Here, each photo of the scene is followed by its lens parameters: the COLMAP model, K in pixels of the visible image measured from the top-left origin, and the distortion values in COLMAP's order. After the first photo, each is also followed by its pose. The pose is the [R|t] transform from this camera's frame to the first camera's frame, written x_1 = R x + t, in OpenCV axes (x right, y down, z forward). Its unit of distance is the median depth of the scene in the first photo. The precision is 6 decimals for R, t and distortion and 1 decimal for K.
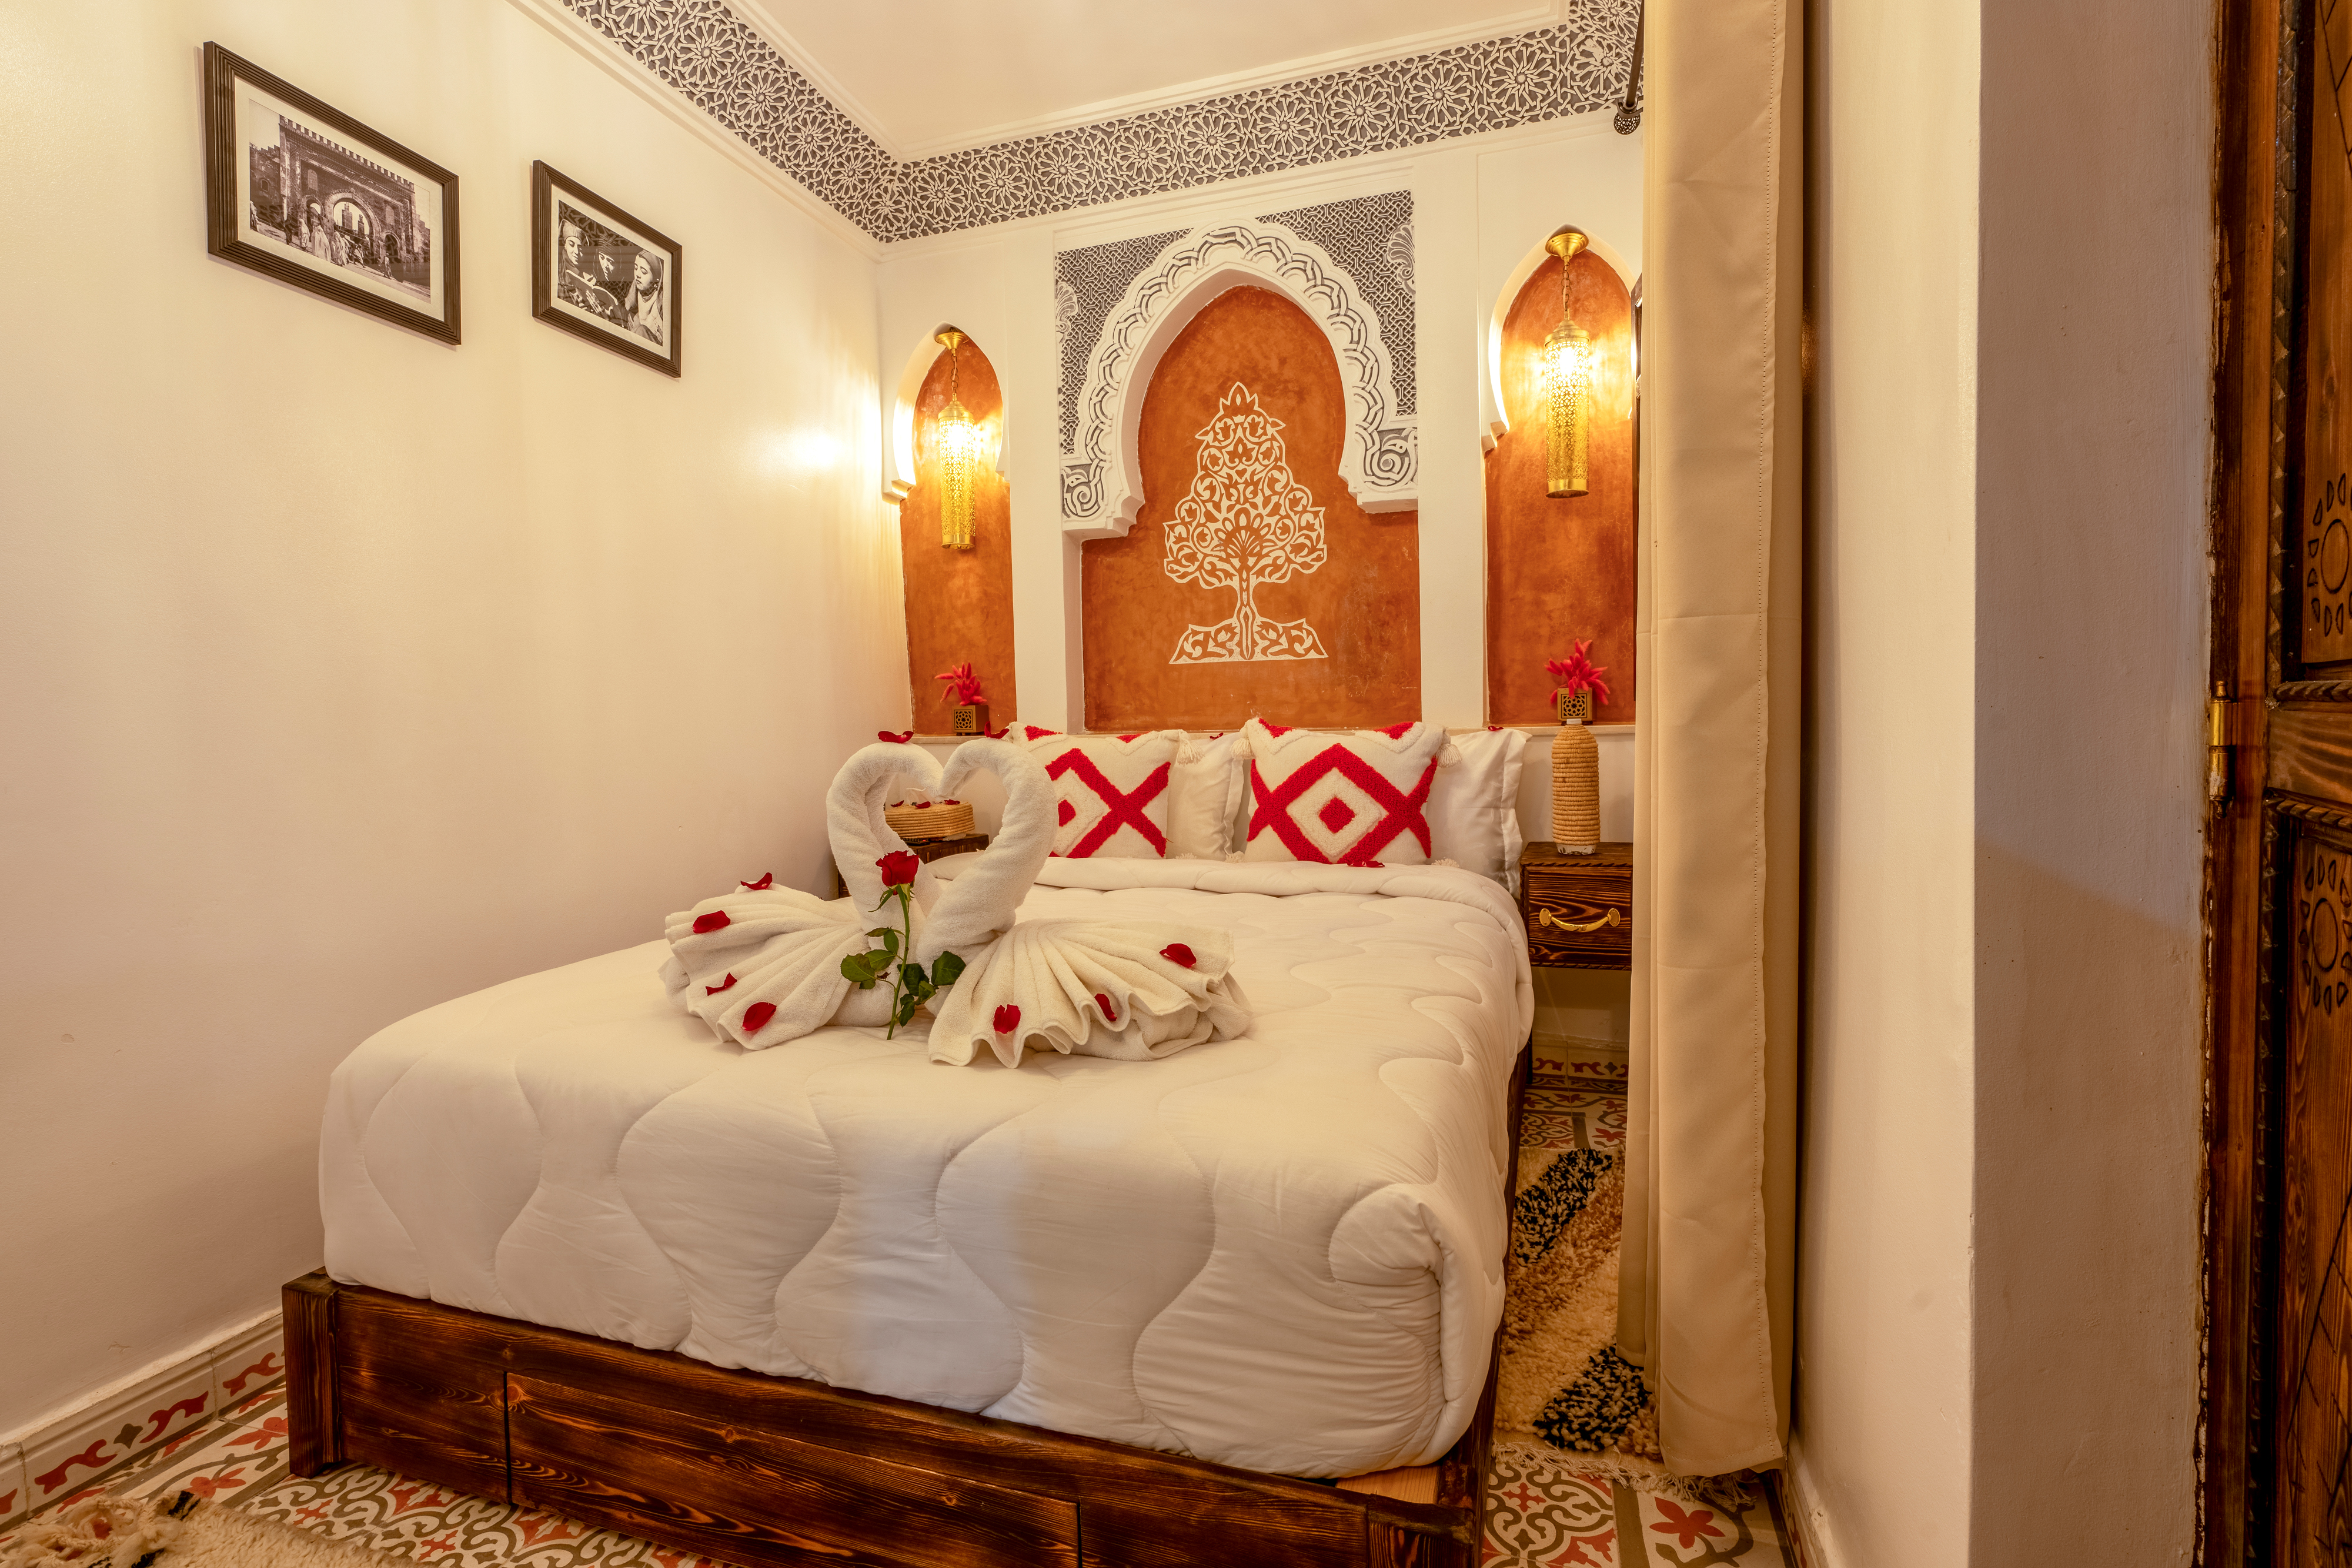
lens RADIAL K [[1099.9, 0, 1227.2], [0, 1099.9, 772.1], [0, 0, 1]] dist [-0.002719, 0.000925]
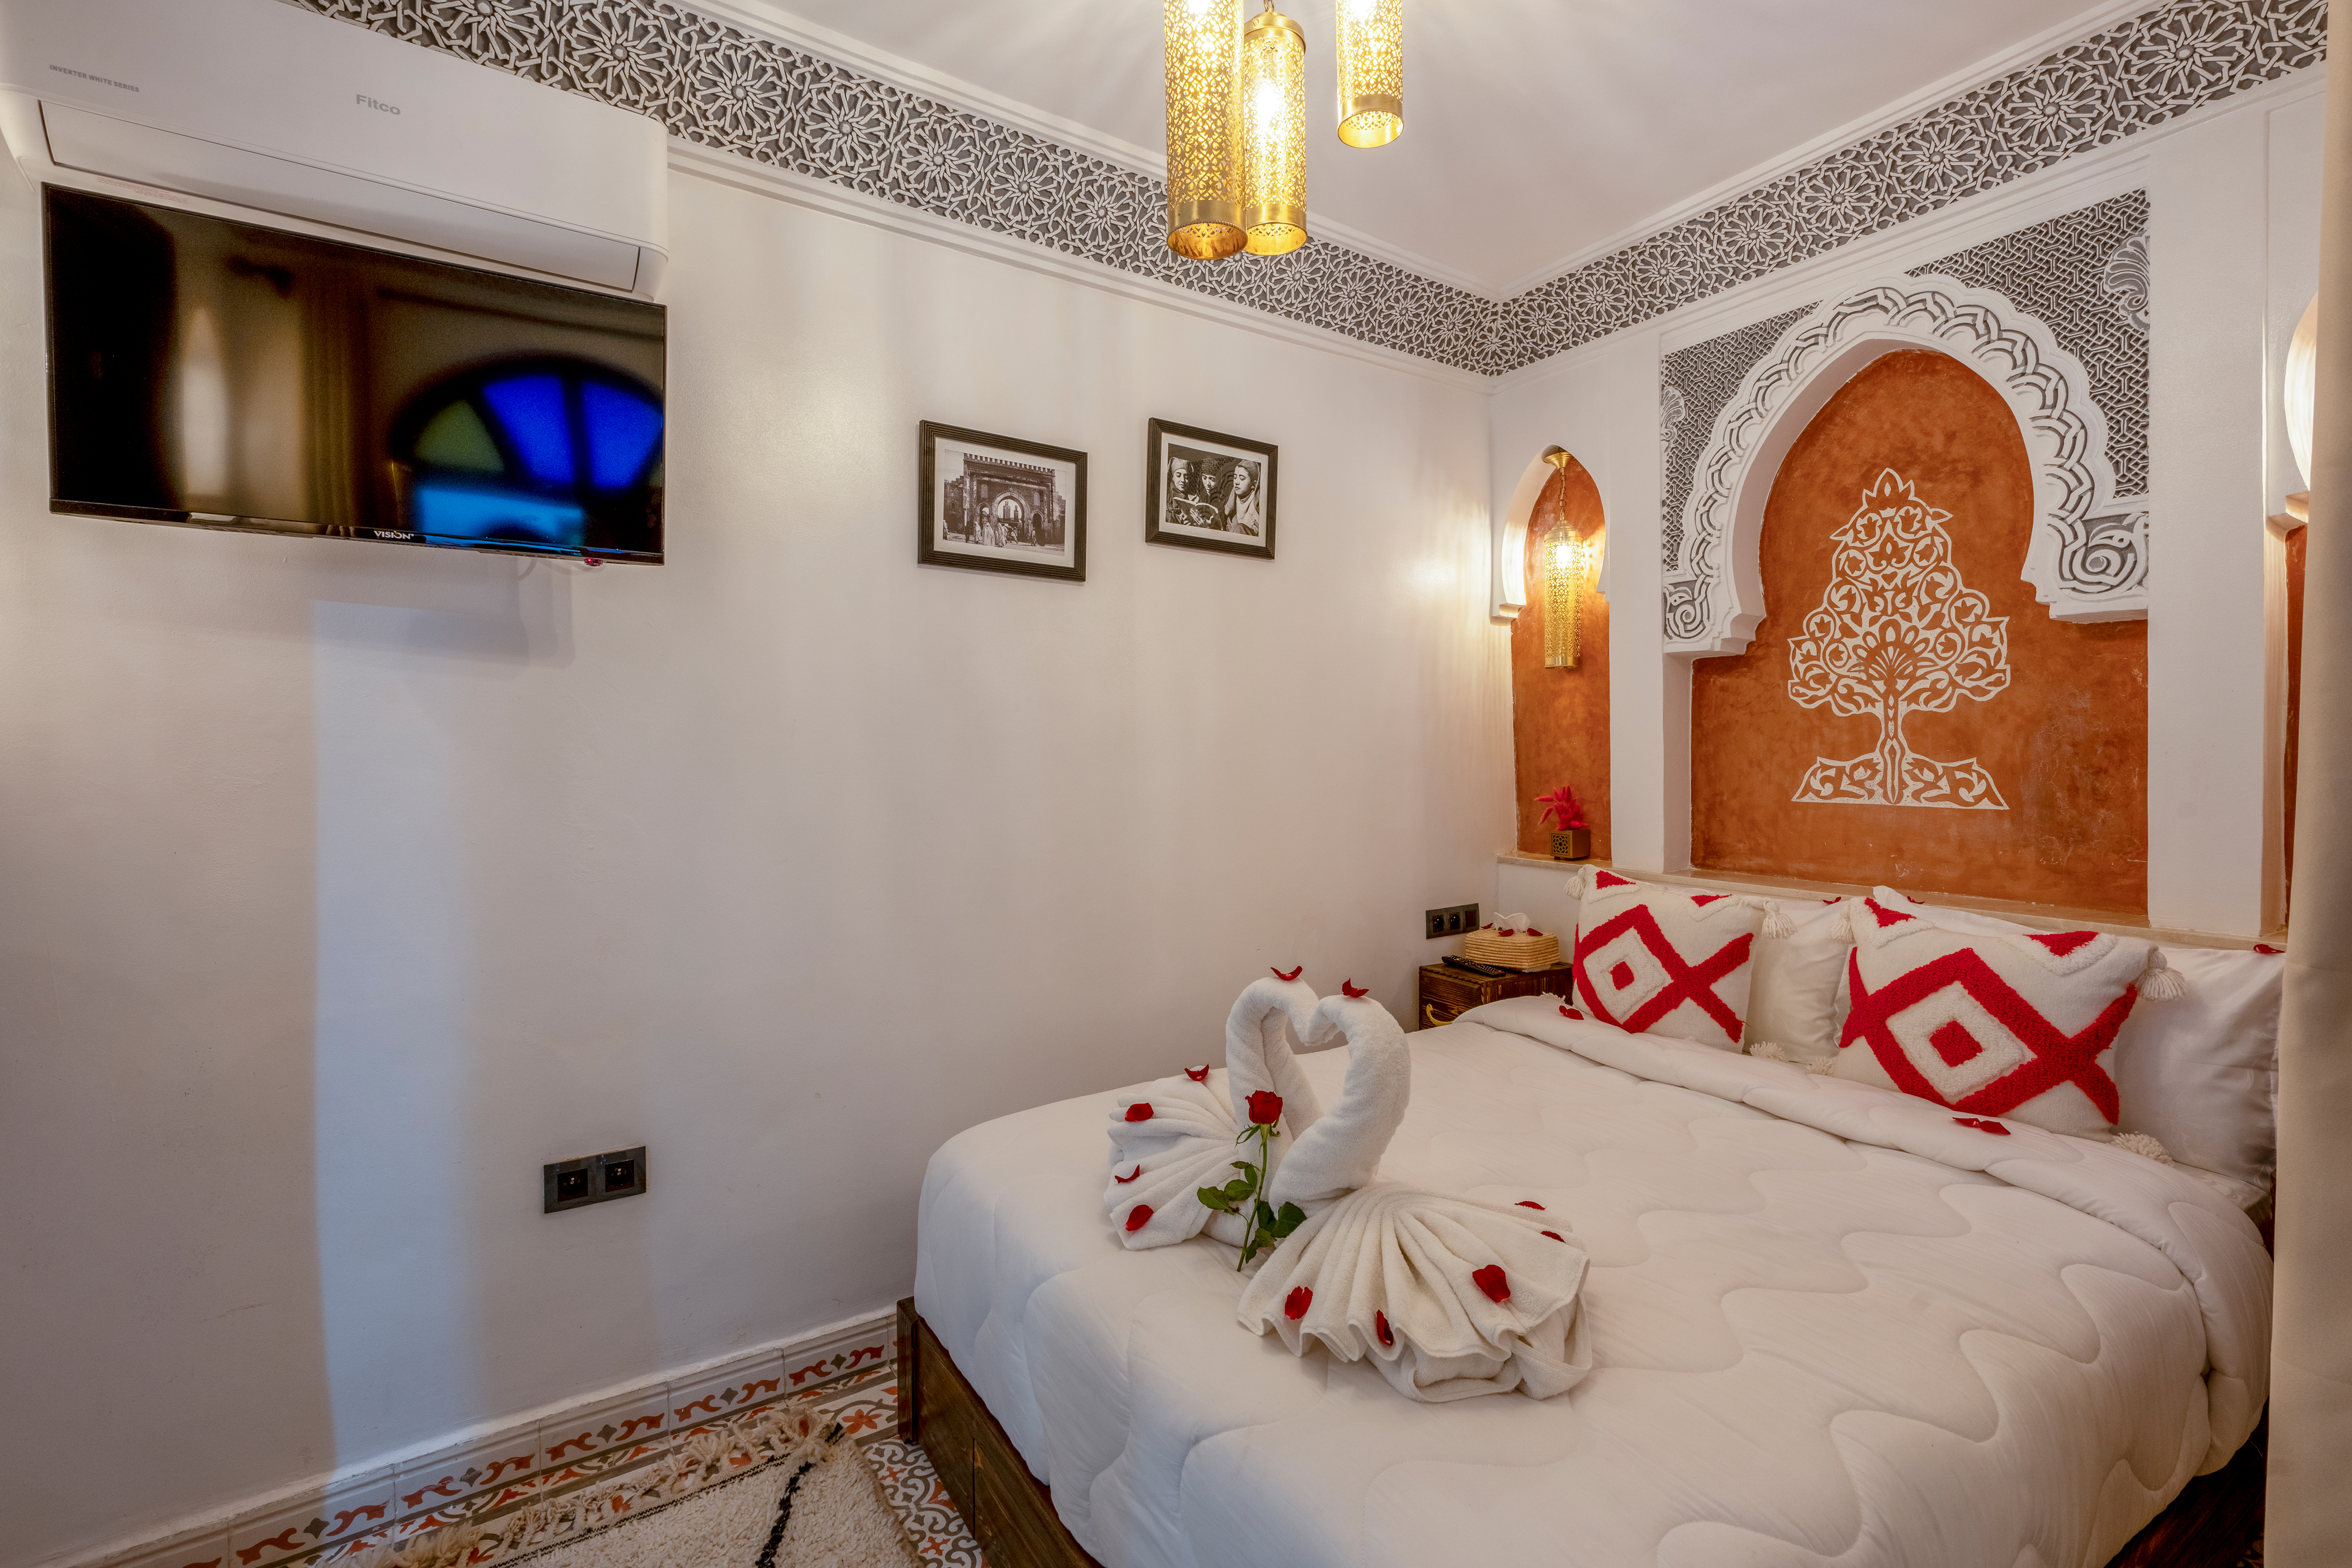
lens RADIAL K [[1086.9, 0, 1202.2], [0, 1086.9, 795.2], [0, 0, 1]] dist [-0.011022, 0.004730]
pose [[0.777033, 0.043446, -0.627959, 0.132635], [-0.048841, 0.998769, 0.008665, -0.097198], [0.627562, 0.023937, 0.778198, 0.064194]]
